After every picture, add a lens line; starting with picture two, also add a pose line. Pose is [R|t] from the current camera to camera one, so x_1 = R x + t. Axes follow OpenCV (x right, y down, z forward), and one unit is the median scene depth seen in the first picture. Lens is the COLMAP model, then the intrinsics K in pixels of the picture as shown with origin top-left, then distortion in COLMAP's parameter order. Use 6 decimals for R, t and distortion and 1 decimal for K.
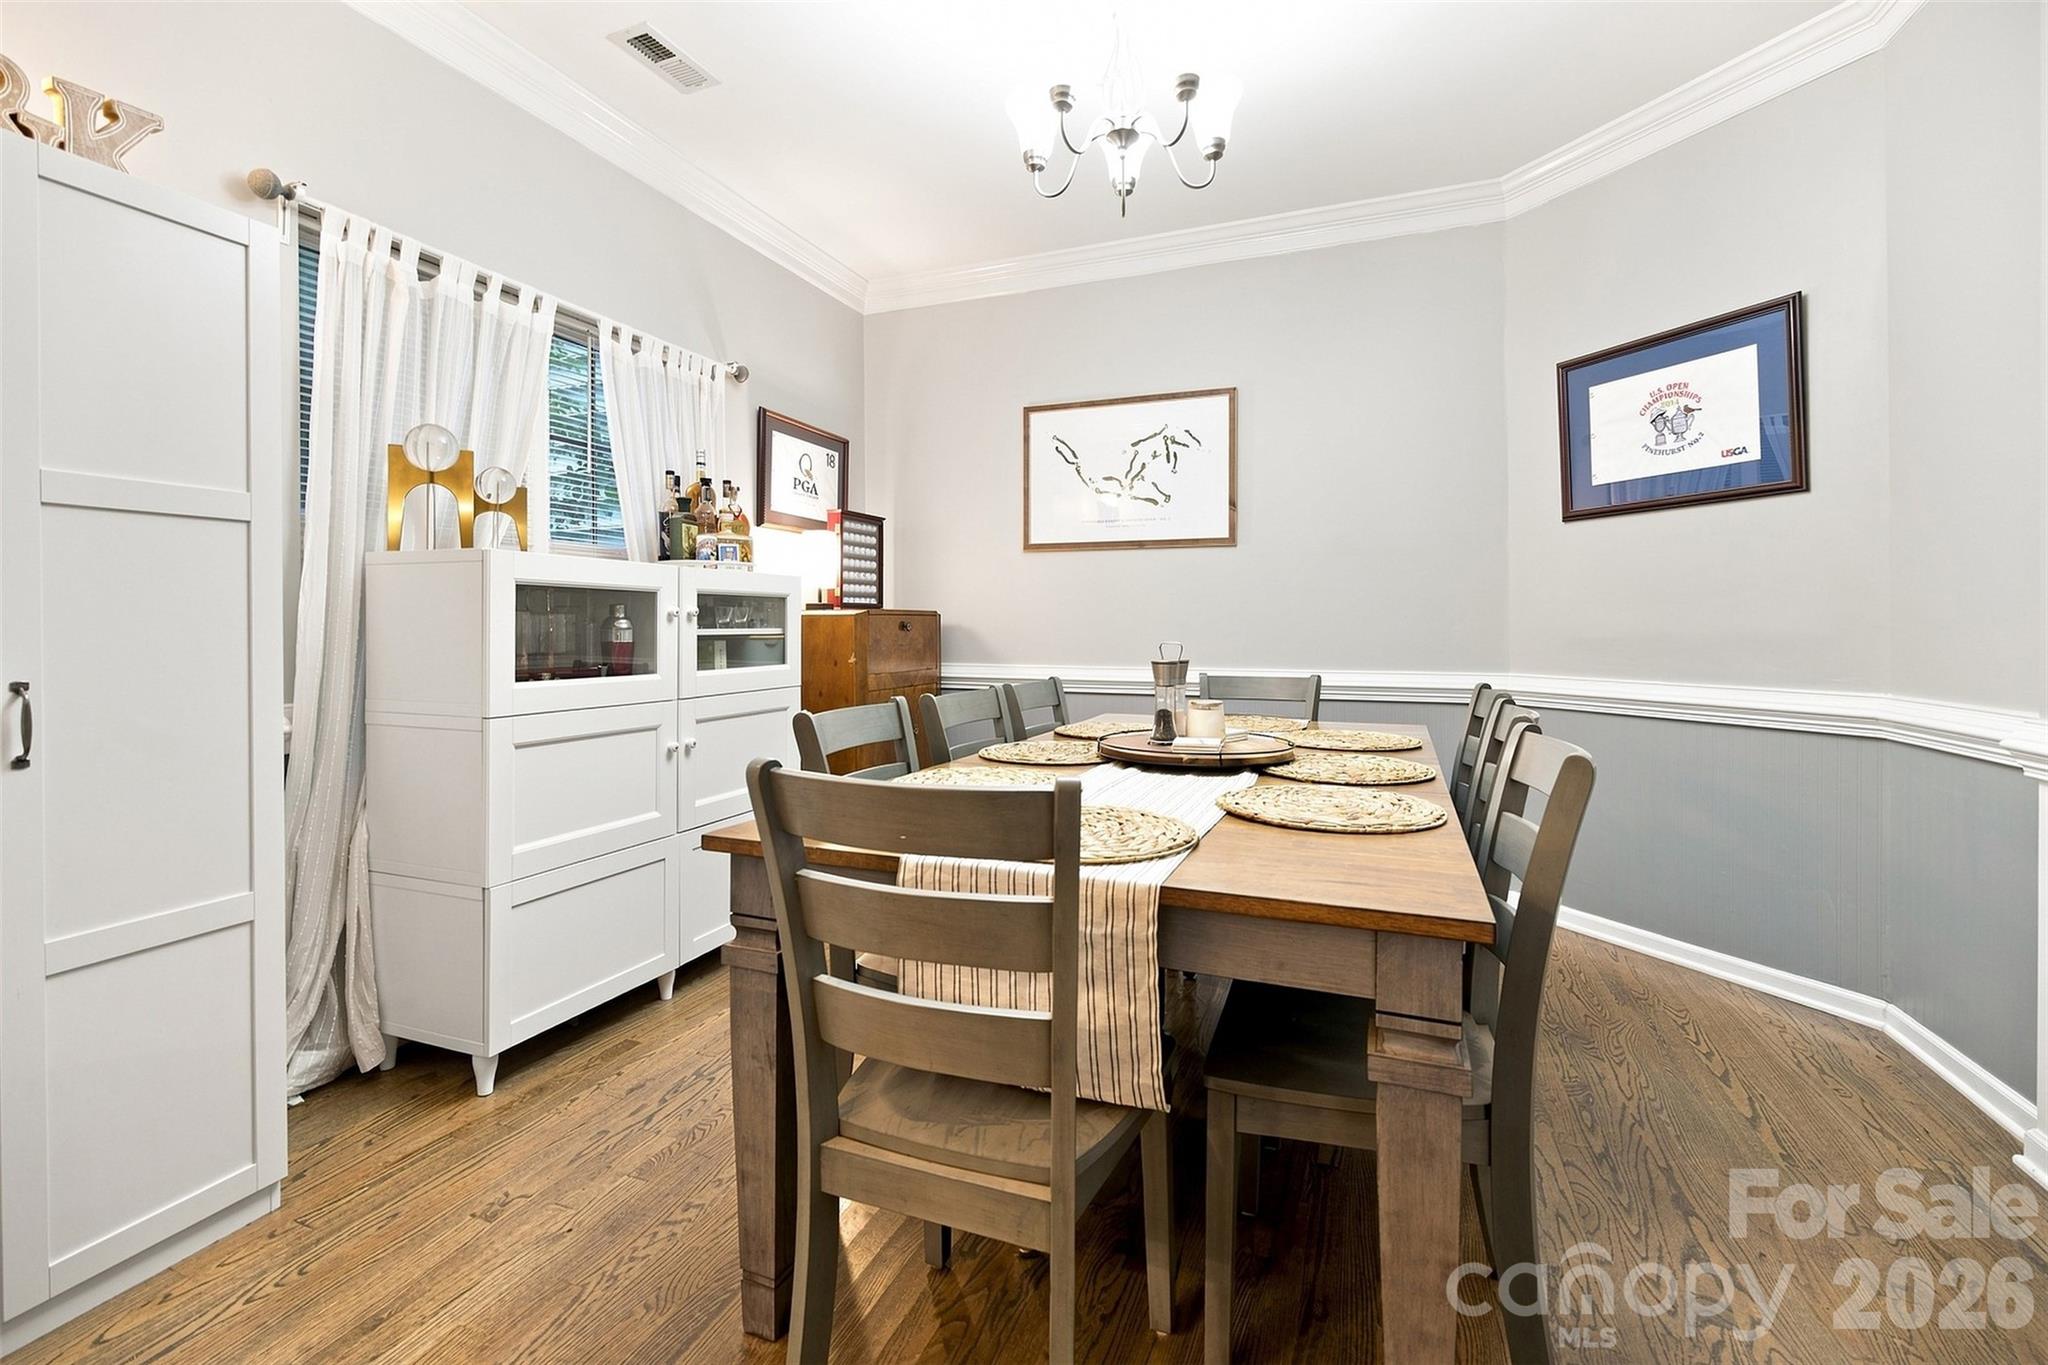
lens RADIAL K [[898.7, 0, 1019.7], [0, 898.7, 623.5], [0, 0, 1]] dist [0.000180, 0.000135]
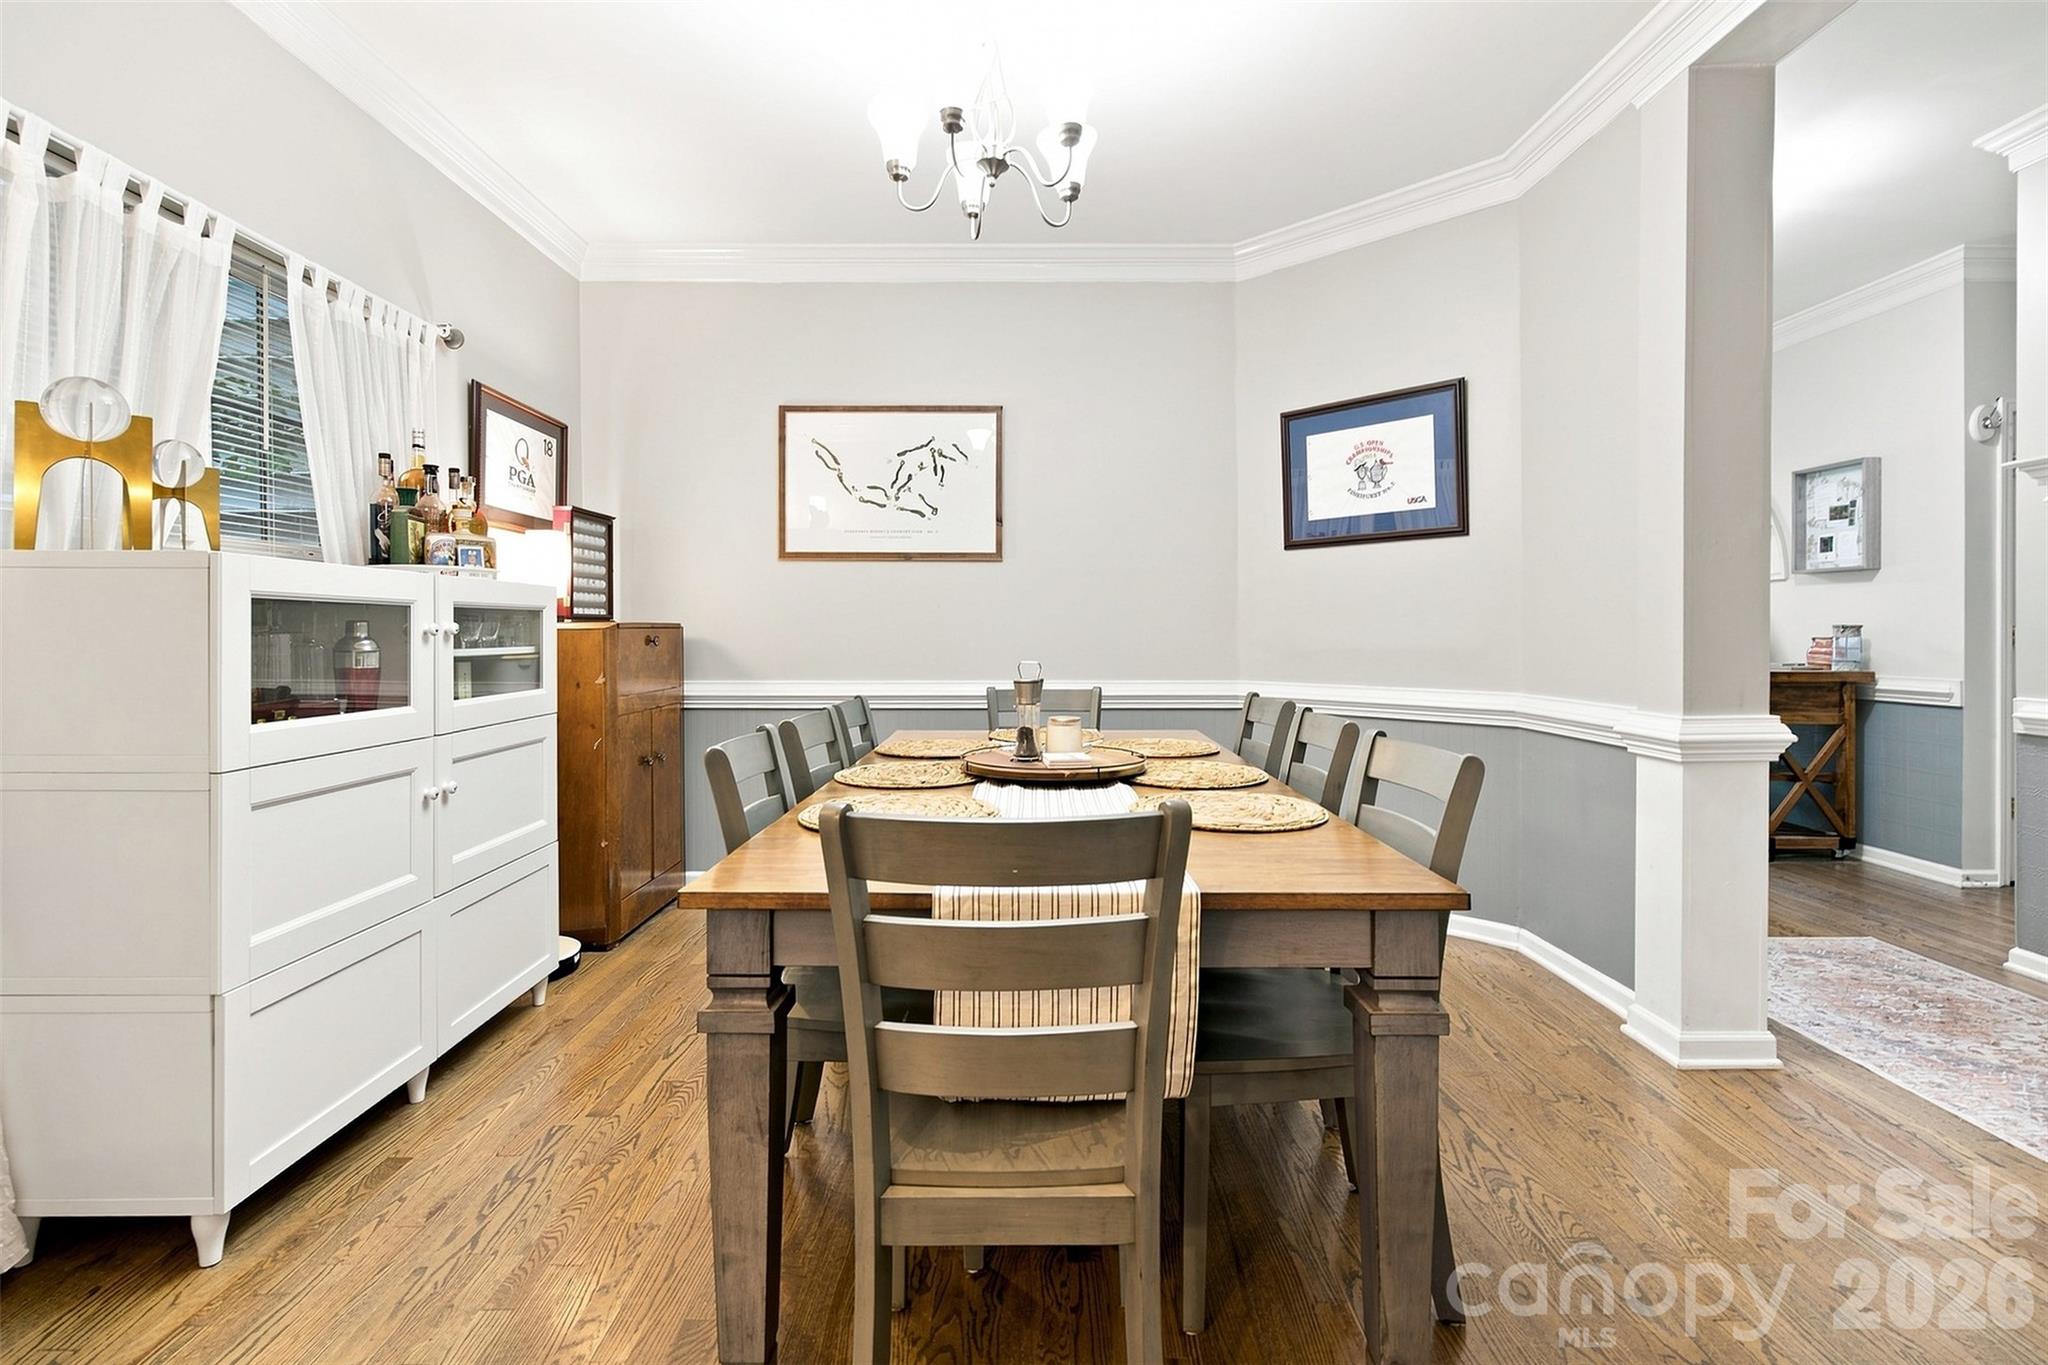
lens RADIAL K [[932.7, 0, 1023.7], [0, 932.7, 630.7], [0, 0, 1]] dist [-0.000703, 0.000116]
pose [[0.928931, -0.000792, 0.370252, -0.168616], [-0.000087, 0.999997, 0.002357, -0.012189], [-0.370253, -0.002222, 0.928928, 0.004343]]
